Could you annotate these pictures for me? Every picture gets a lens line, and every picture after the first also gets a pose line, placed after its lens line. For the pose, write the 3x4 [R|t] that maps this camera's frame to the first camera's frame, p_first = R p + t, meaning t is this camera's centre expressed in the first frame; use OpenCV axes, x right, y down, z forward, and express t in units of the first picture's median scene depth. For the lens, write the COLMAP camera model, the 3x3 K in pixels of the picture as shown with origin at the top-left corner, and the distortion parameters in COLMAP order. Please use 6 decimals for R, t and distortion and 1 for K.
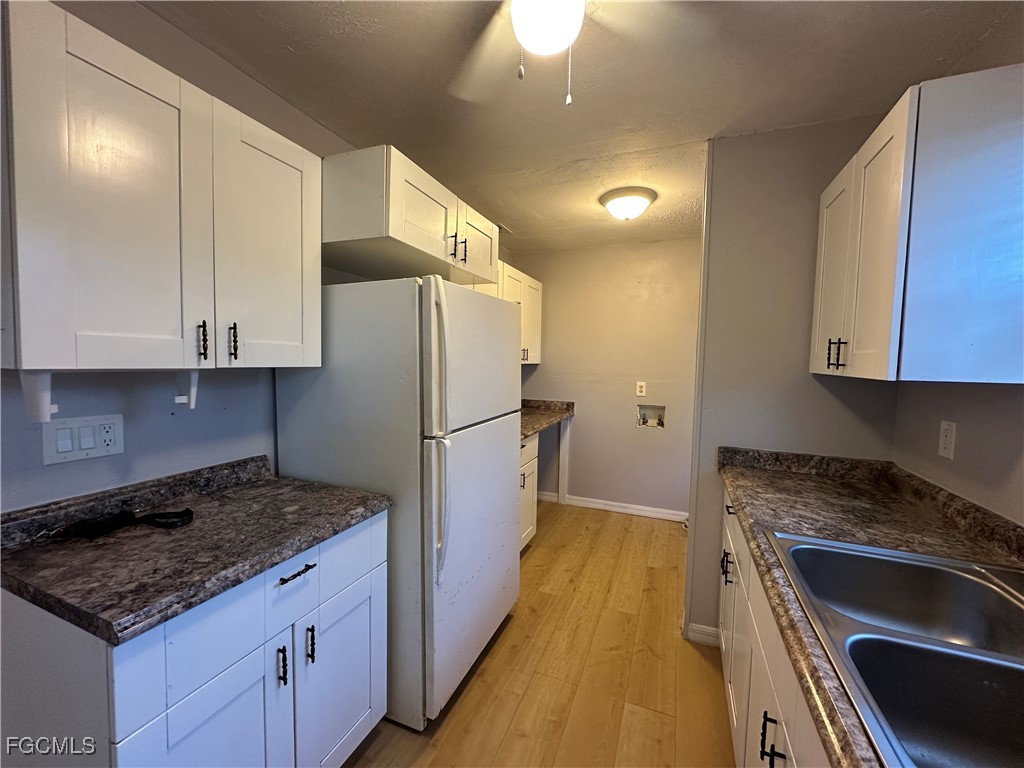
lens RADIAL K [[409.9, 0, 511.9], [0, 409.9, 384.6], [0, 0, 1]] dist [0.001641, -0.001106]
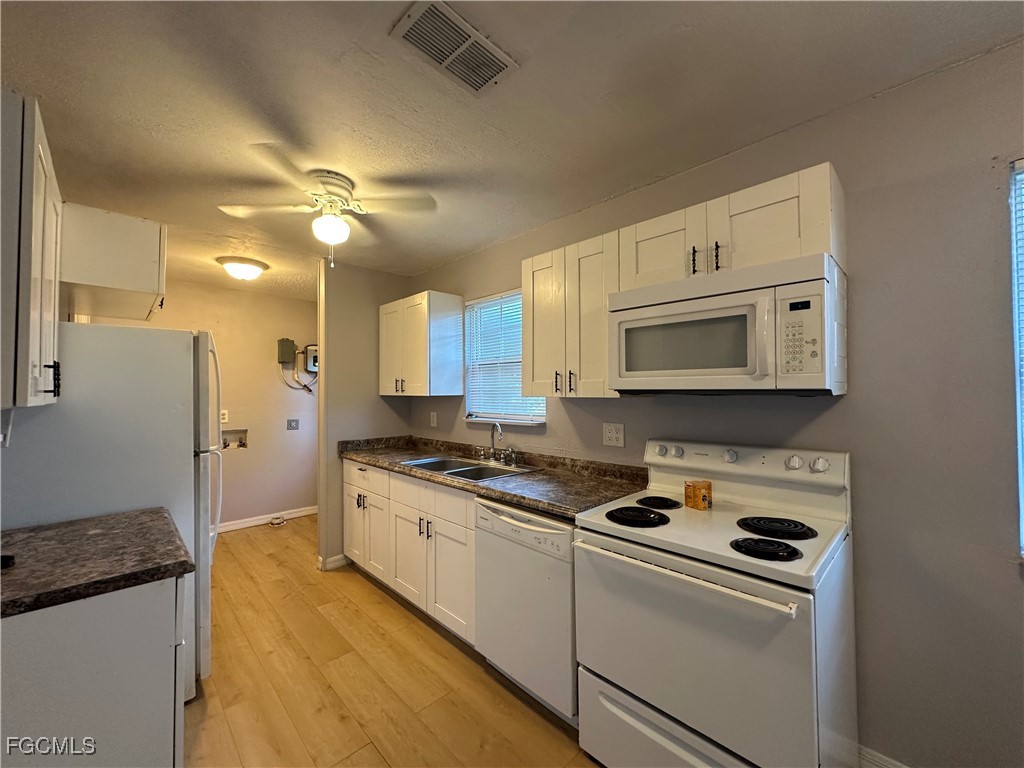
lens RADIAL K [[409.9, 0, 512.7], [0, 409.9, 383.0], [0, 0, 1]] dist [0.001641, -0.001106]
pose [[0.399839, -0.003384, 0.916579, -0.766446], [0.070703, 0.997128, -0.027161, 0.011071], [-0.913854, 0.075665, 0.398930, -0.338181]]
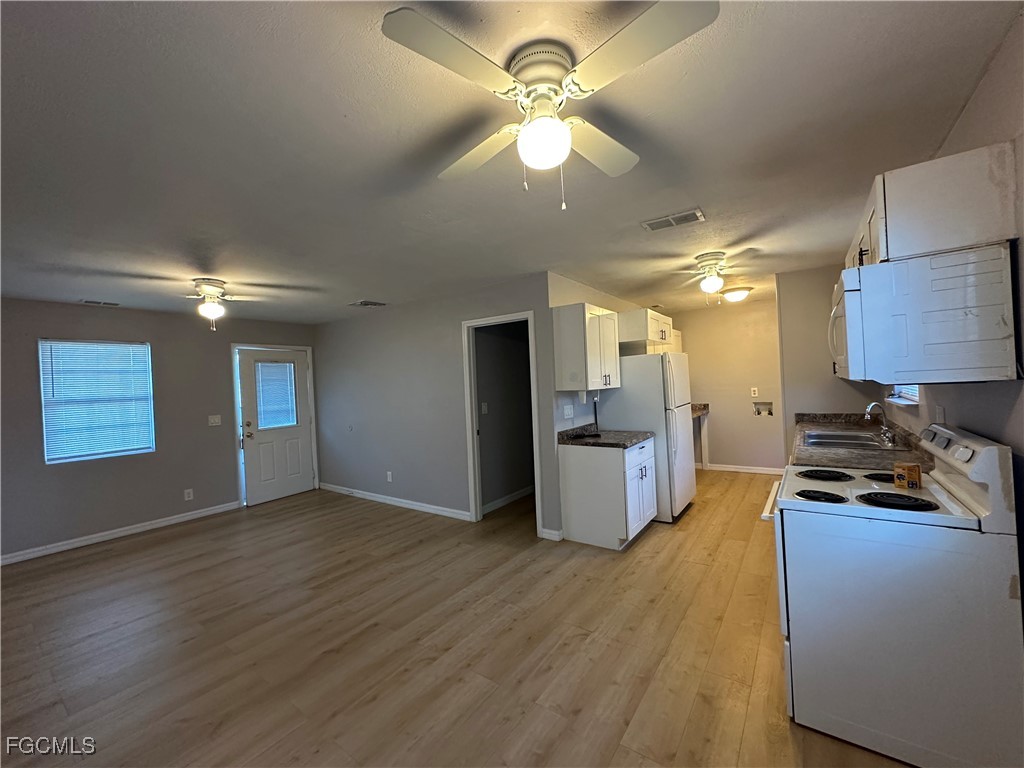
lens RADIAL K [[409.9, 0, 511.5], [0, 409.9, 383.5], [0, 0, 1]] dist [0.001641, -0.001106]
pose [[0.969411, -0.068578, -0.235669, -0.426984], [0.054170, 0.996276, -0.067086, 0.063157], [0.239392, 0.052268, 0.969515, -1.484549]]
